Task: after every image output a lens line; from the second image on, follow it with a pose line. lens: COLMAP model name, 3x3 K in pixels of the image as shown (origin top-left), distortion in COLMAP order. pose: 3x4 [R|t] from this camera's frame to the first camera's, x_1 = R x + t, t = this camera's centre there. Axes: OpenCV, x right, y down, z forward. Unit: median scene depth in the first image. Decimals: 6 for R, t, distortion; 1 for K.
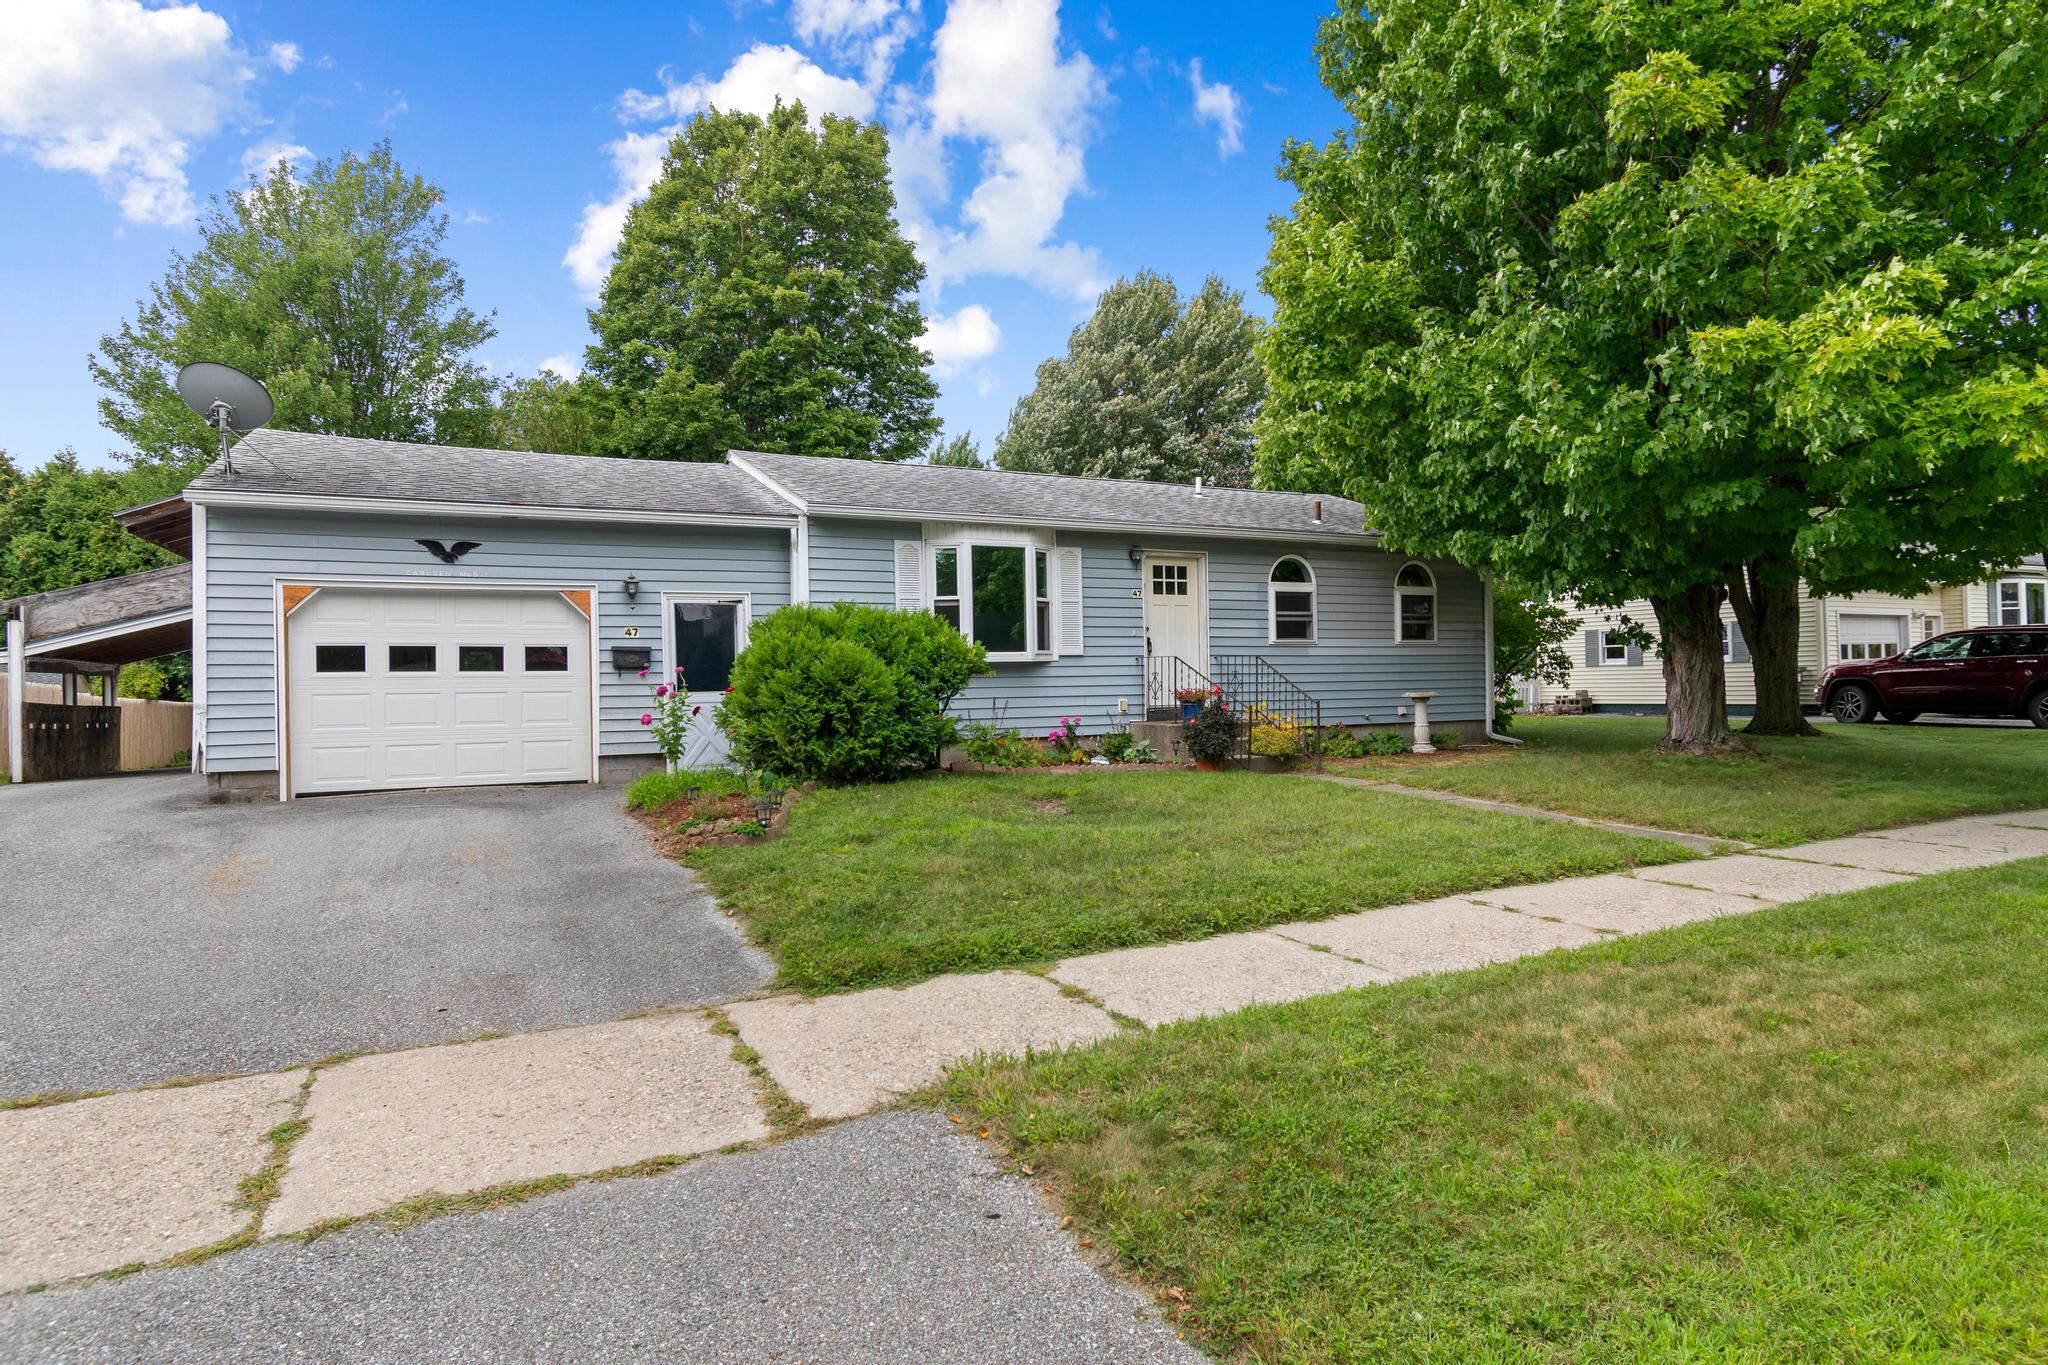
lens RADIAL K [[1111.4, 0, 1028.4], [0, 1111.4, 671.2], [0, 0, 1]] dist [0.004605, -0.003682]
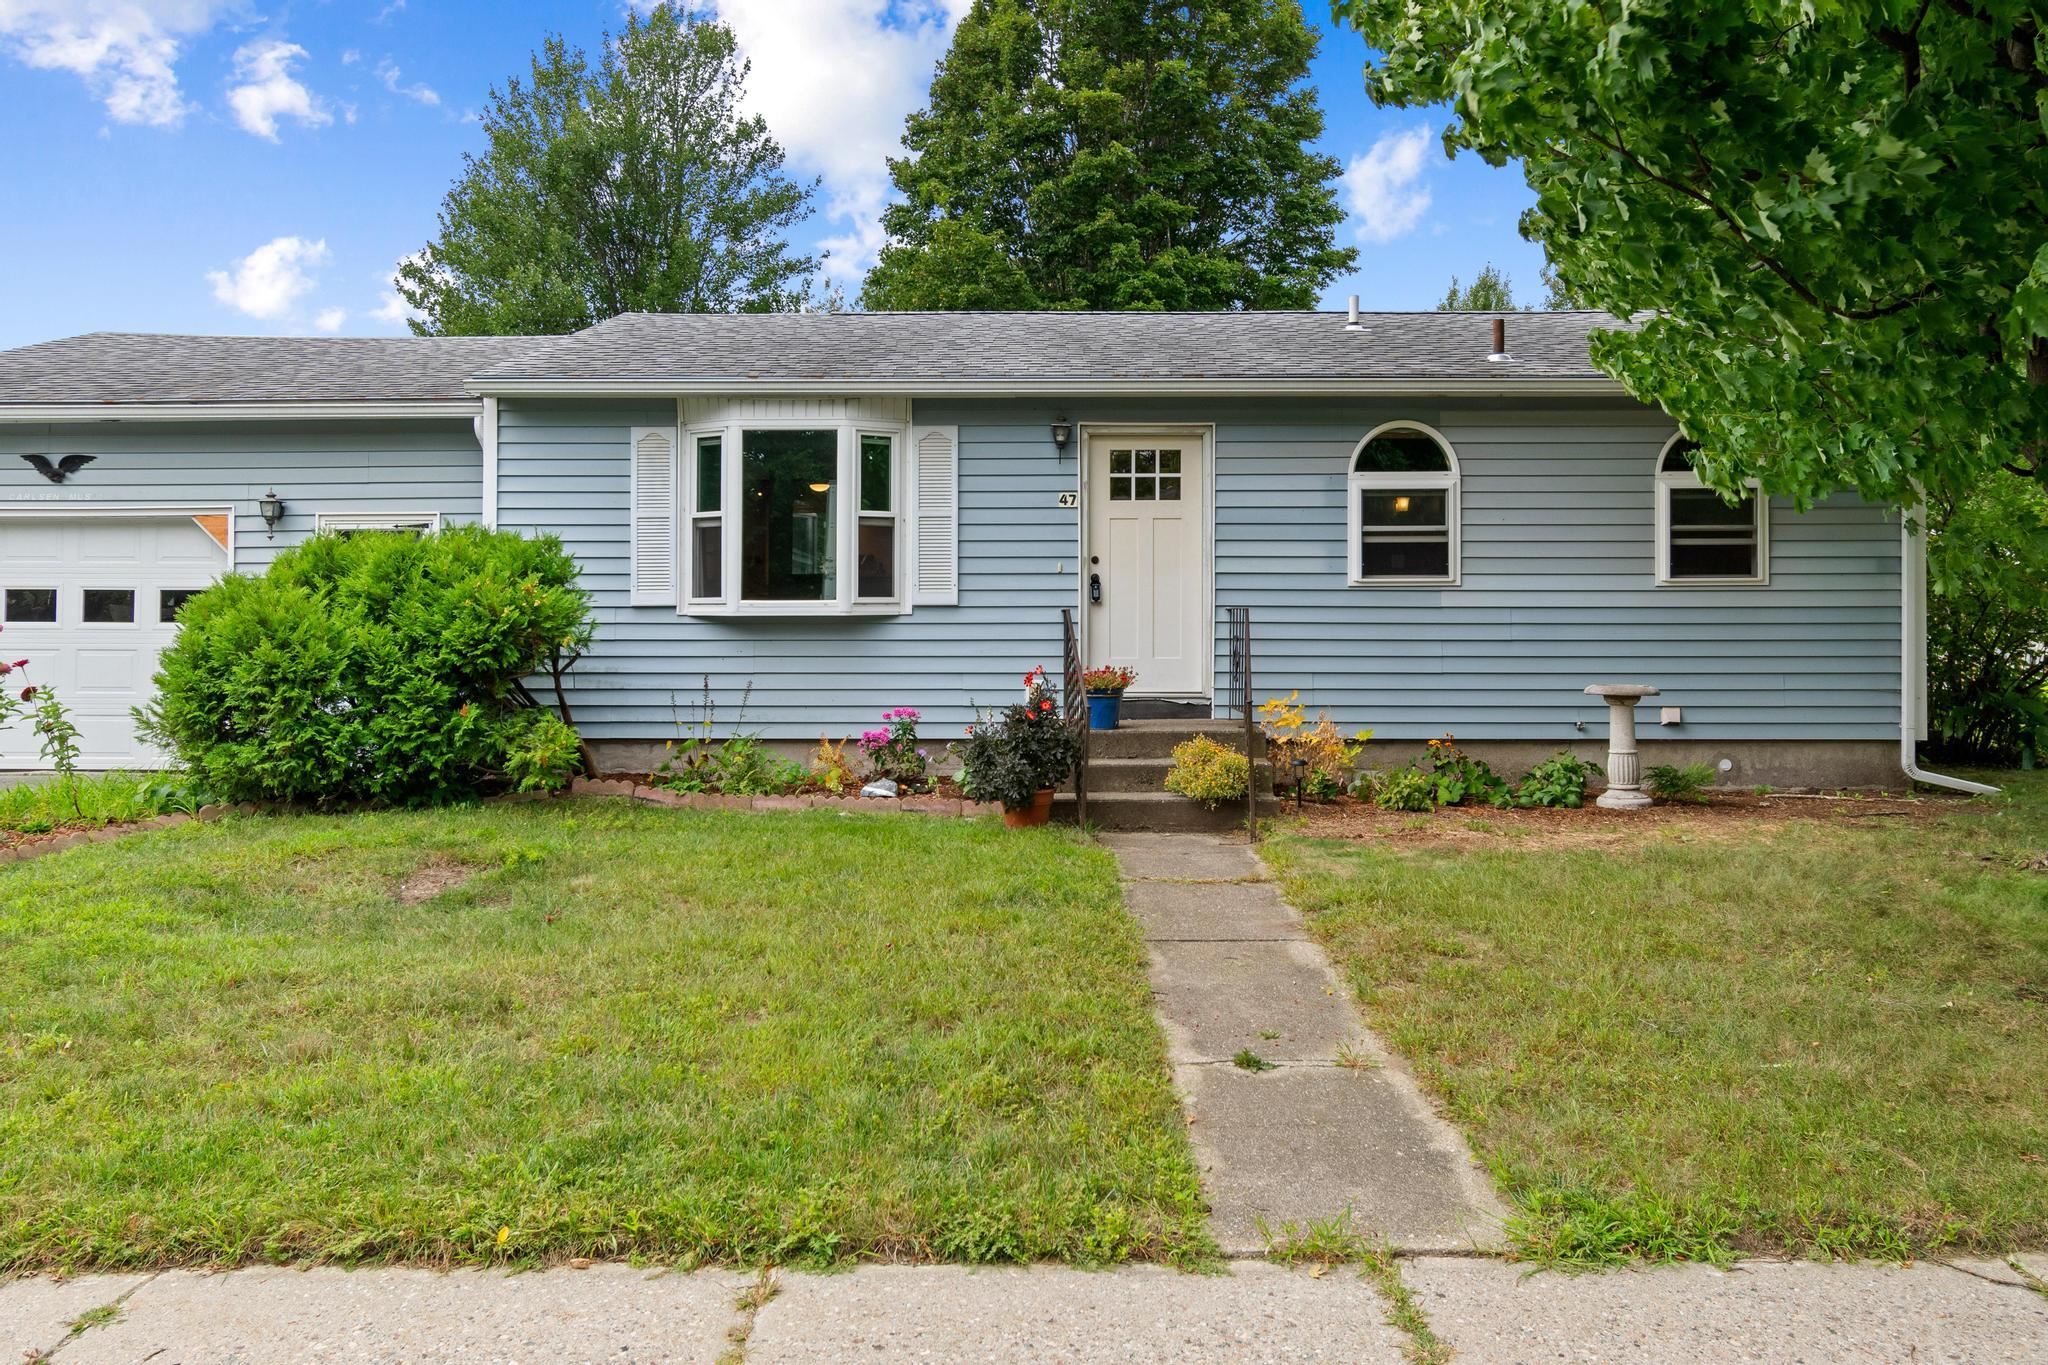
lens RADIAL K [[1418.1, 0, 1028.2], [0, 1418.1, 573.6], [0, 0, 1]] dist [-0.004378, 0.004503]
pose [[0.892974, 0.001010, -0.450107, 0.406968], [-0.009618, 0.999812, -0.016837, -0.017809], [0.450005, 0.019364, 0.892816, 0.318529]]
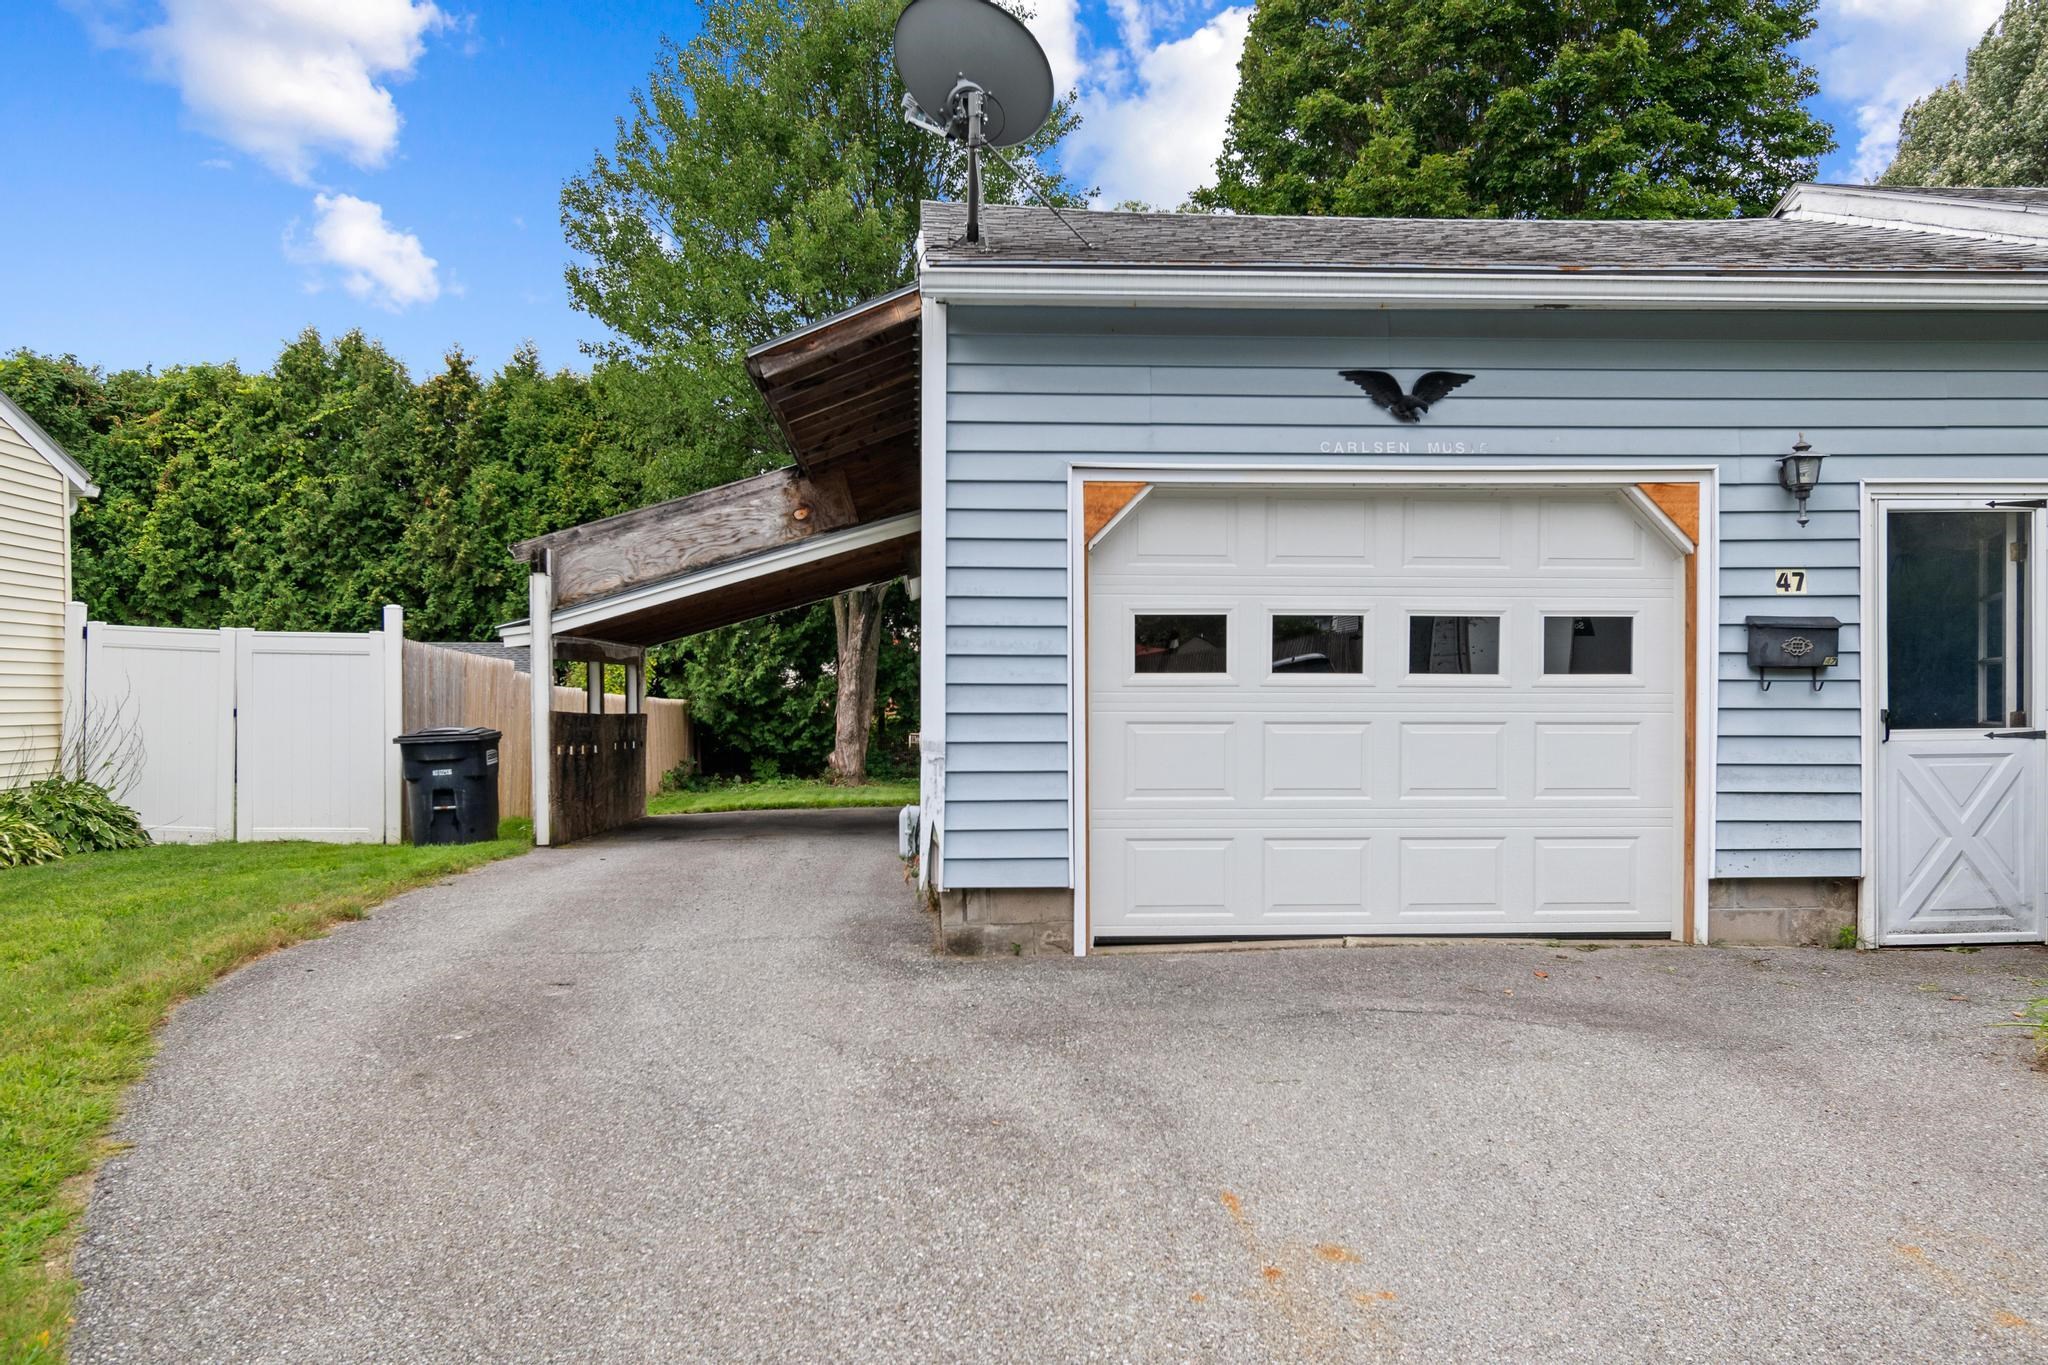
lens RADIAL K [[1704.1, 0, 1037.1], [0, 1704.1, 695.5], [0, 0, 1]] dist [0.000292, 0.001098]
pose [[0.920599, 0.017383, -0.390121, -0.298271], [-0.008726, 0.999675, 0.023952, -0.004575], [0.390411, -0.018646, 0.920452, 0.253532]]
